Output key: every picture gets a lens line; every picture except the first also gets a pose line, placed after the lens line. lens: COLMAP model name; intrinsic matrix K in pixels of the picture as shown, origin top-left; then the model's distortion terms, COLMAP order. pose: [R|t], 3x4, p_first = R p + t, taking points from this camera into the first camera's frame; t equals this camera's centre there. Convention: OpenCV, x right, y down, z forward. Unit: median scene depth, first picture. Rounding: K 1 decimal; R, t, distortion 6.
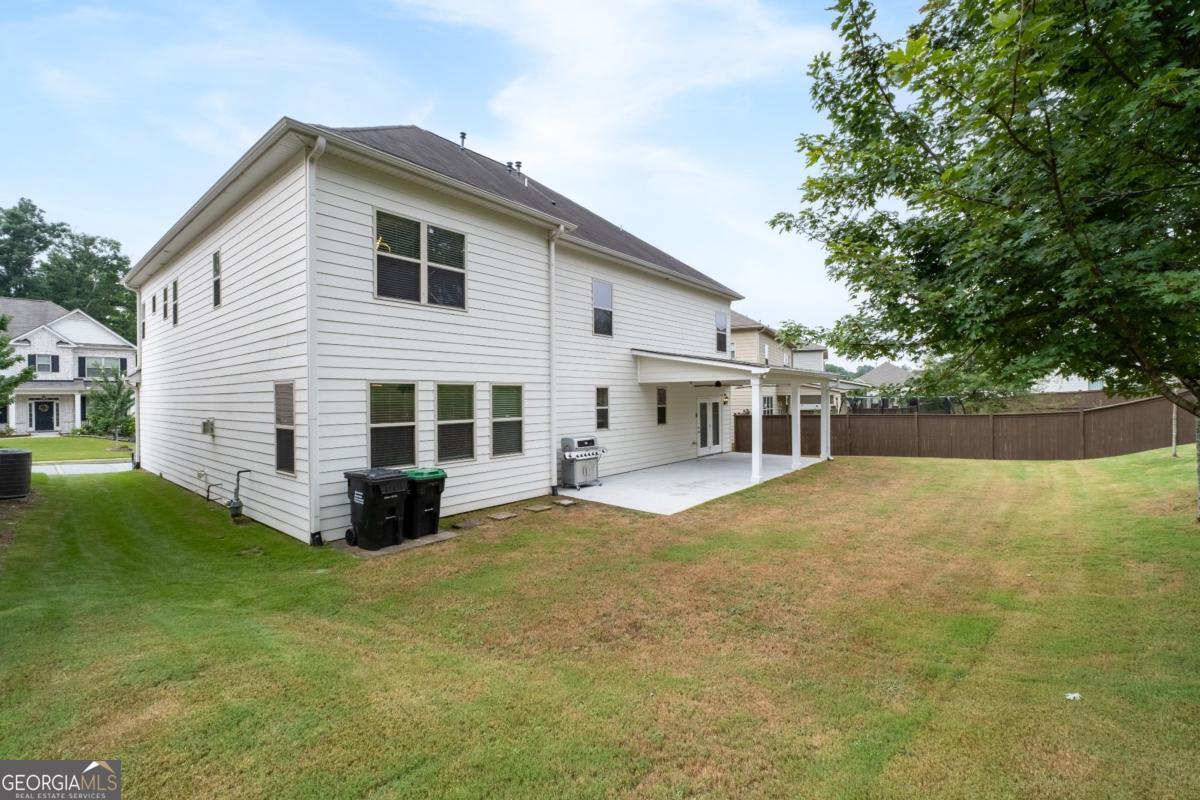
lens RADIAL K [[497.4, 0, 616.7], [0, 497.4, 394.5], [0, 0, 1]] dist [-0.000680, 0.000076]
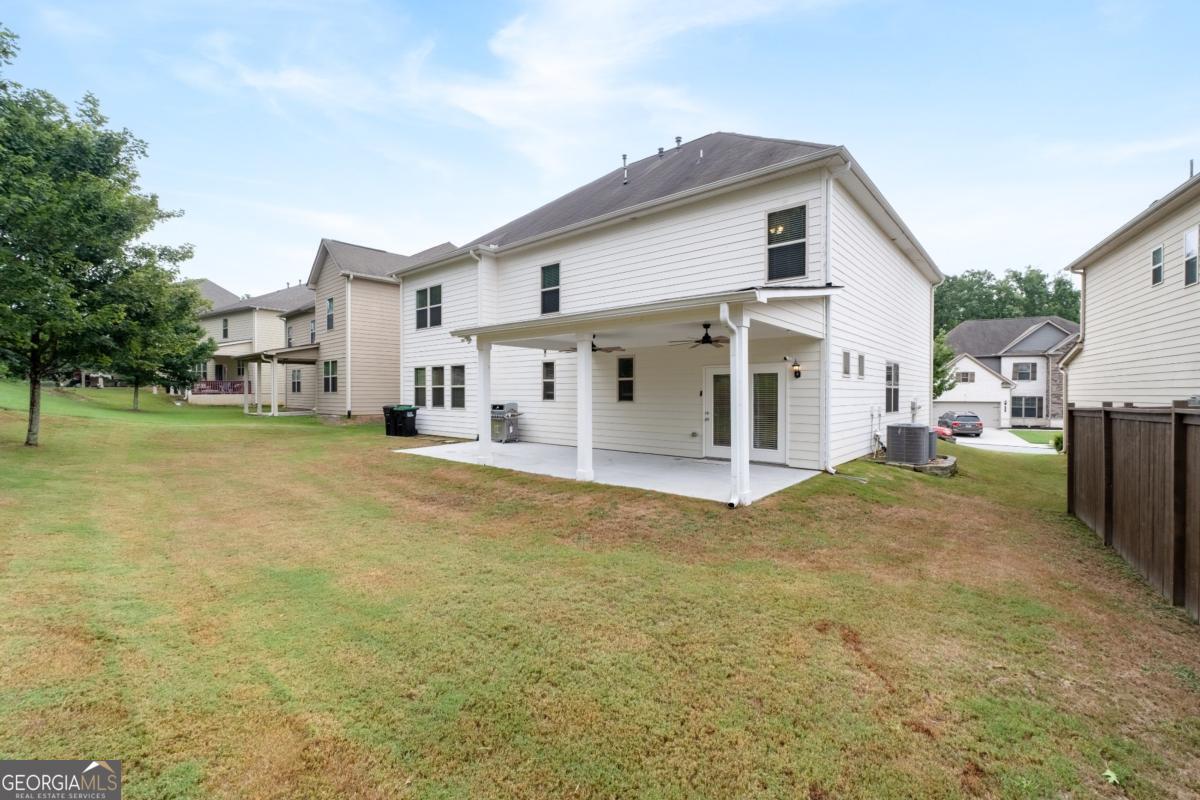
lens RADIAL K [[497.4, 0, 616.7], [0, 497.4, 394.5], [0, 0, 1]] dist [-0.000680, 0.000076]
pose [[-0.010515, 0.016017, -0.999816, 1.505370], [0.007190, 0.999847, 0.015942, 0.058058], [0.999919, -0.007021, -0.010628, 1.643091]]
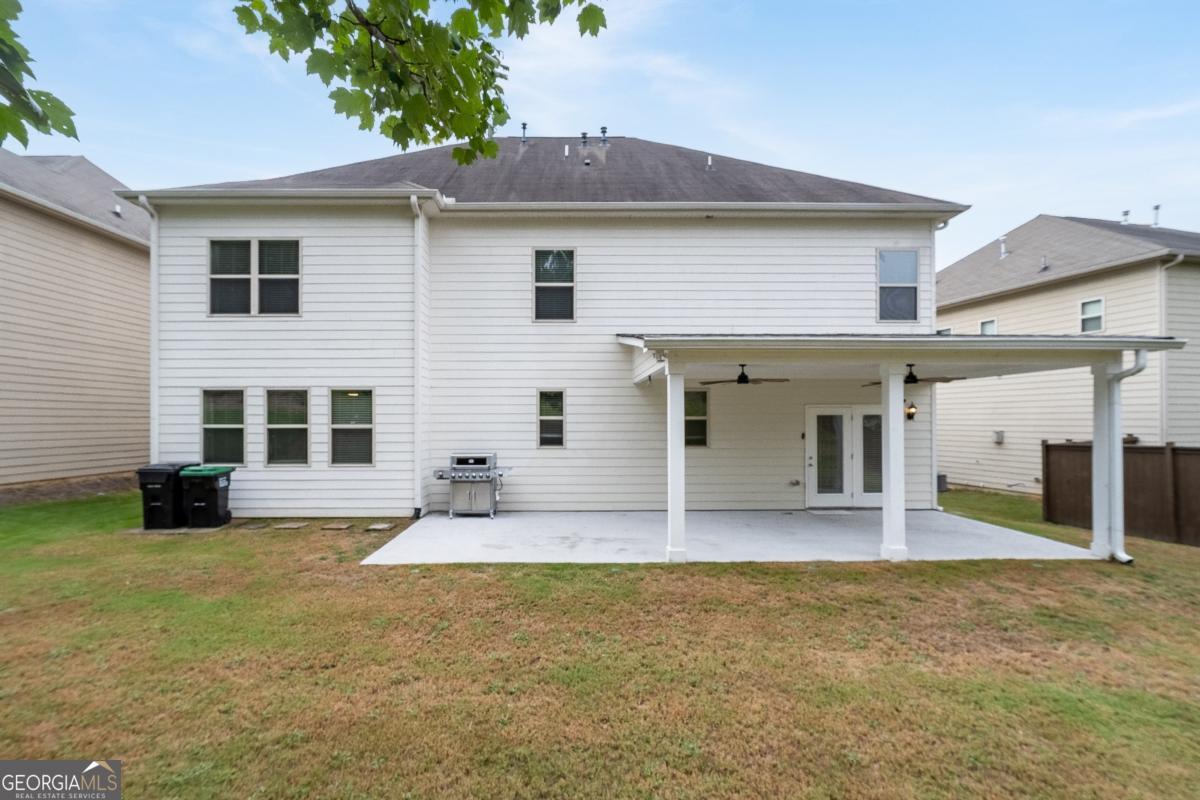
lens RADIAL K [[509.6, 0, 581.6], [0, 509.6, 420.8], [0, 0, 1]] dist [0.000252, 0.000374]
pose [[0.634905, 0.004251, -0.772578, 0.837325], [0.000724, 0.999981, 0.006096, 0.036579], [0.772589, -0.004430, 0.634890, 0.777895]]
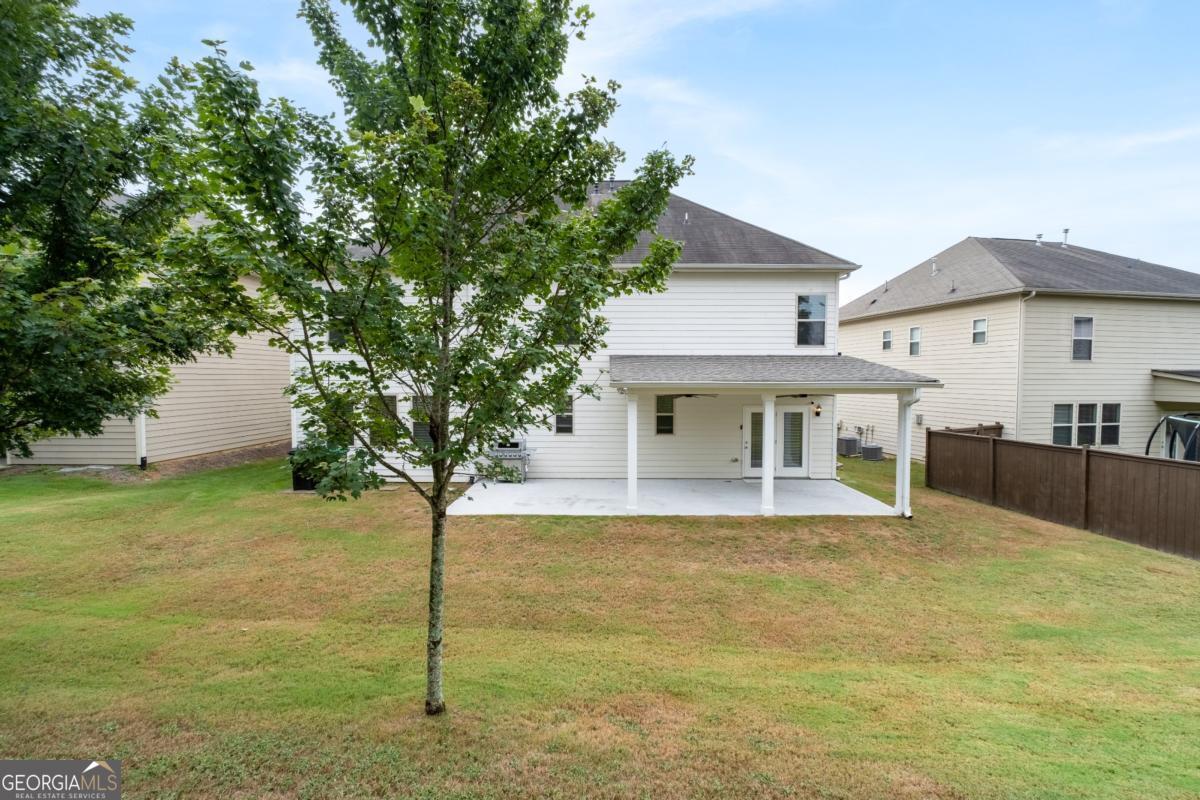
lens RADIAL K [[497.4, 0, 616.7], [0, 497.4, 394.5], [0, 0, 1]] dist [-0.000680, 0.000076]
pose [[0.625188, 0.041217, -0.779385, 1.234244], [-0.004340, 0.998773, 0.049338, -0.096083], [0.780462, -0.027462, 0.624600, 0.597857]]
